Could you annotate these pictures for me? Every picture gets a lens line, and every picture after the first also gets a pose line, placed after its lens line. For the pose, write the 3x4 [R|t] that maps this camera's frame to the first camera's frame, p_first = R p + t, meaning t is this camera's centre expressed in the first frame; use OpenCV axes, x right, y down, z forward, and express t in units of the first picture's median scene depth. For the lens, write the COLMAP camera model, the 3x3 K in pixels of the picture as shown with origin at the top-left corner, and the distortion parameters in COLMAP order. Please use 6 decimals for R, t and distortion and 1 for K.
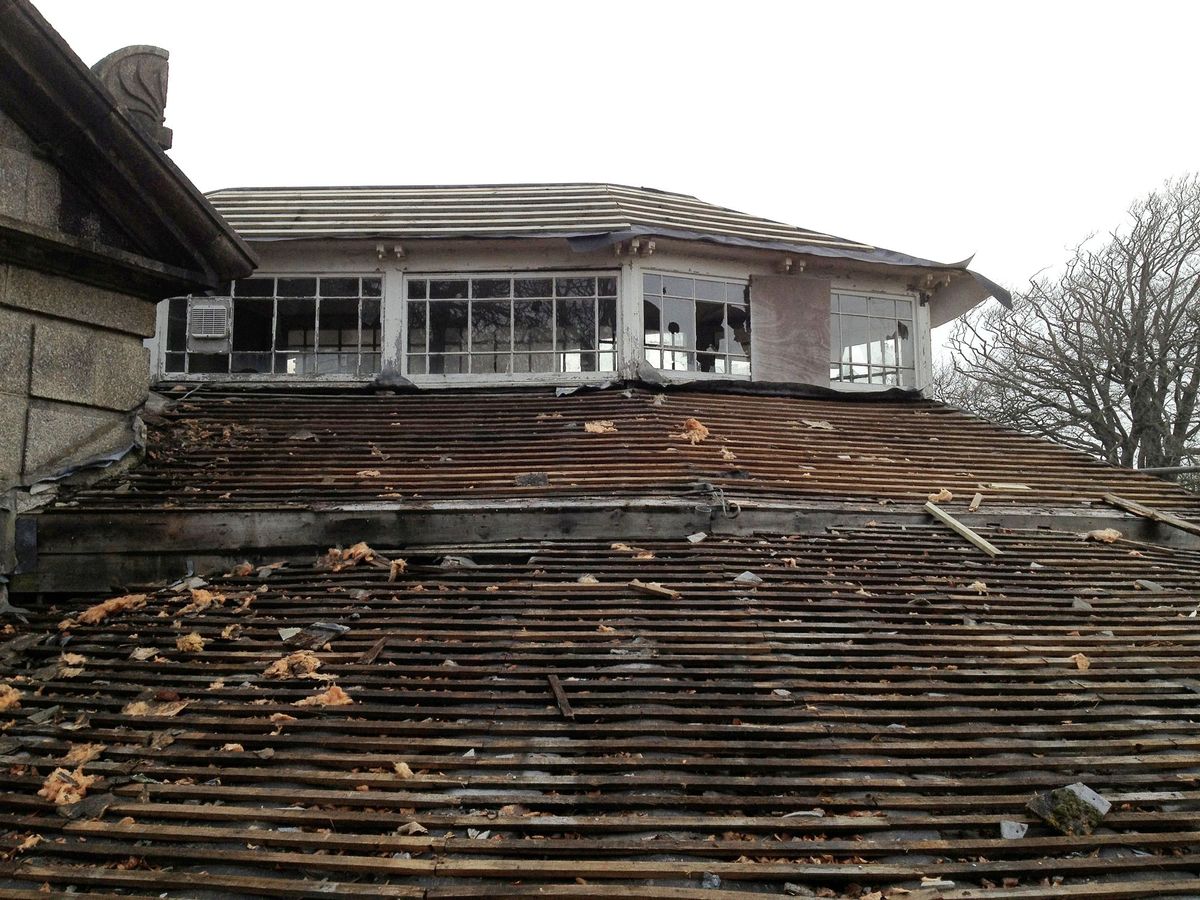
lens RADIAL K [[1110.2, 0, 600.0], [0, 1110.2, 450.0], [0, 0, 1]] dist [0.189163, -0.415465]
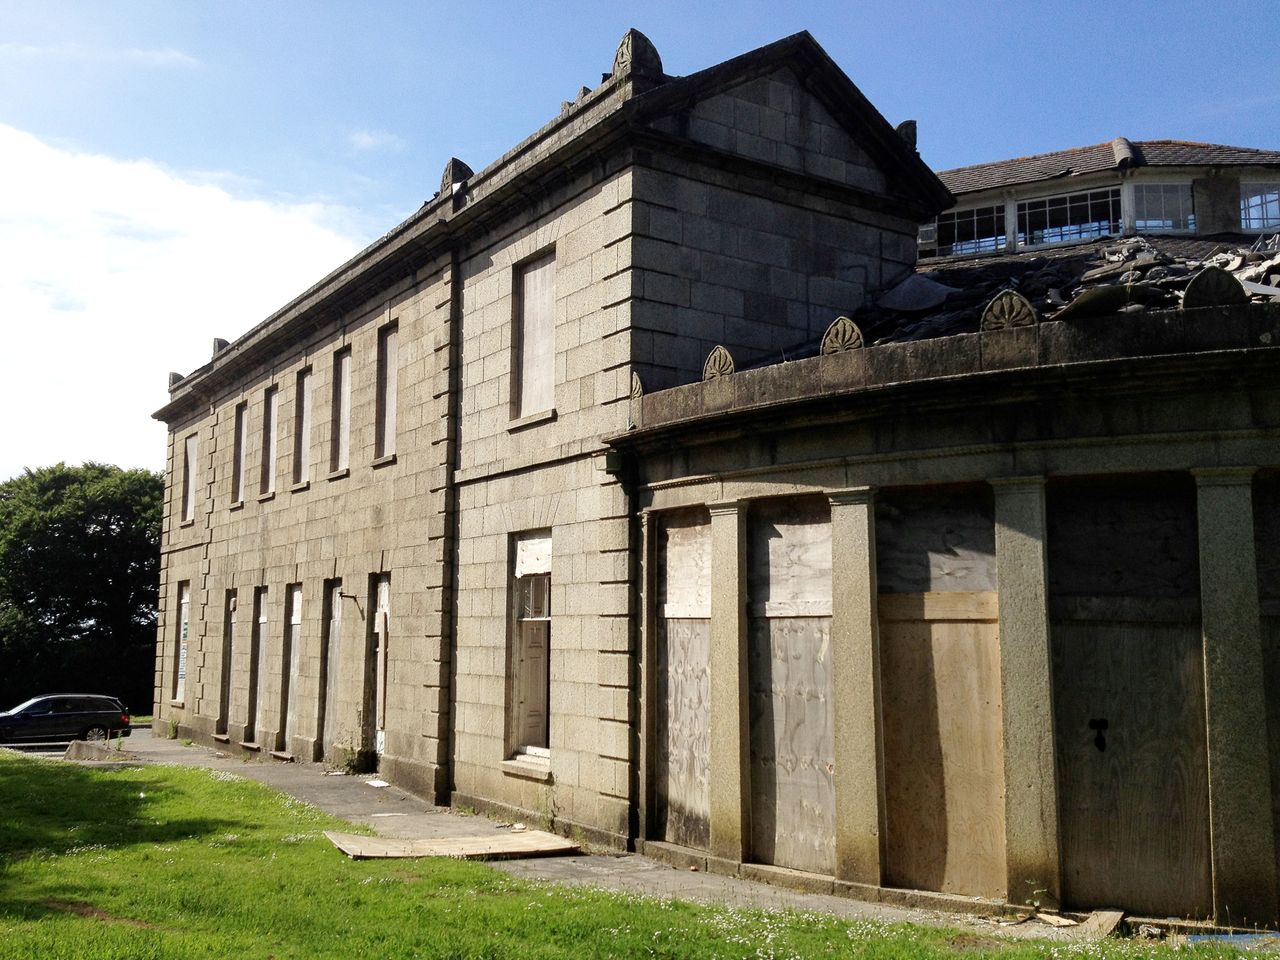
lens RADIAL K [[1184.2, 0, 640.0], [0, 1184.2, 480.0], [0, 0, 1]] dist [0.189163, -0.415465]
pose [[0.908972, -0.037910, -0.415130, 0.138311], [0.039662, 0.999203, -0.004403, 0.438092], [0.414966, -0.012463, 0.909752, -1.729994]]
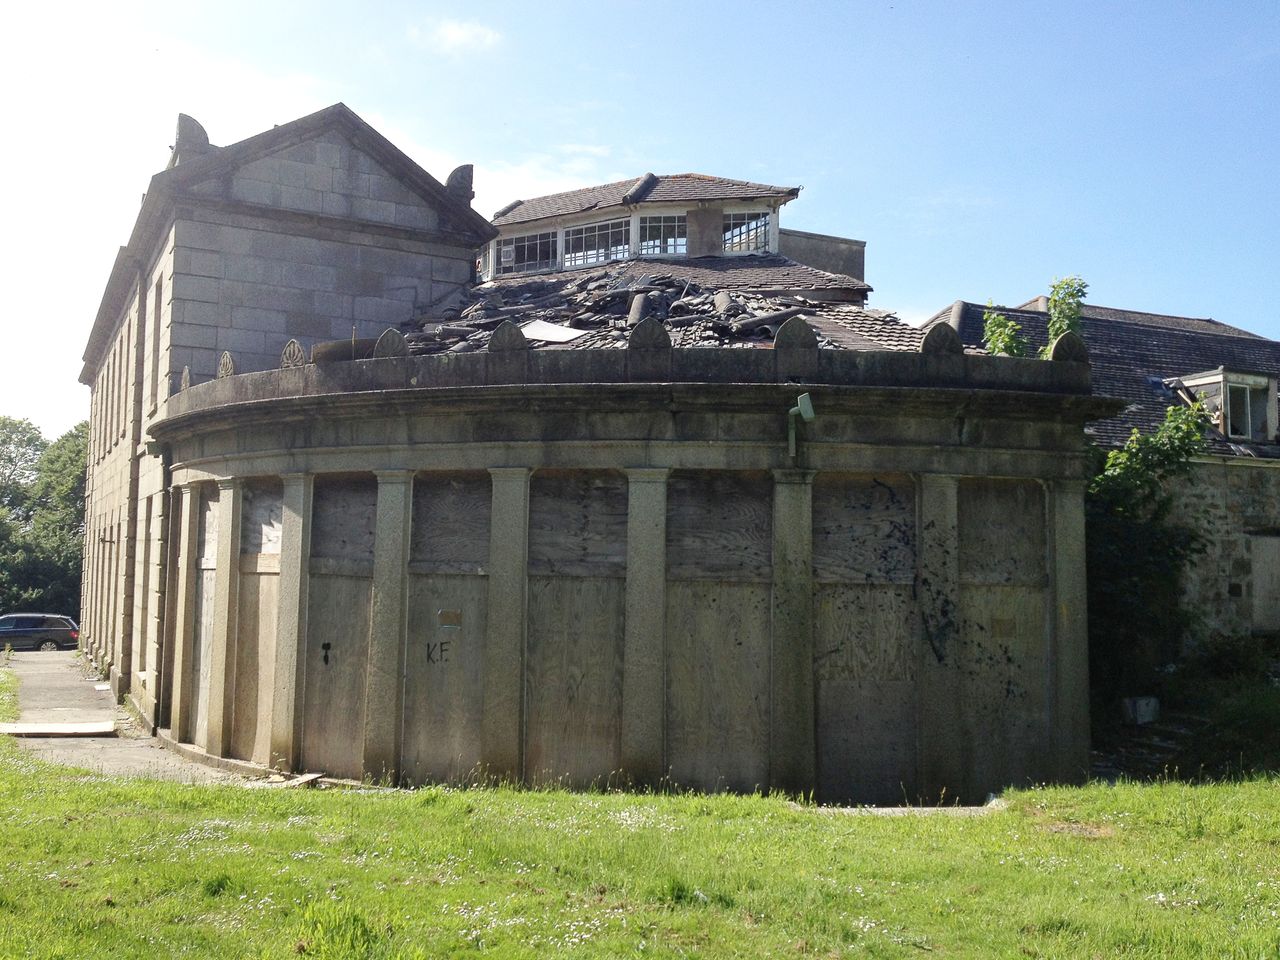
lens RADIAL K [[1184.2, 0, 640.0], [0, 1184.2, 480.0], [0, 0, 1]] dist [0.189163, -0.415465]
pose [[0.853534, -0.009644, -0.520949, 1.755353], [0.041625, 0.997895, 0.049725, 0.370078], [0.519373, -0.064126, 0.852138, -1.649494]]
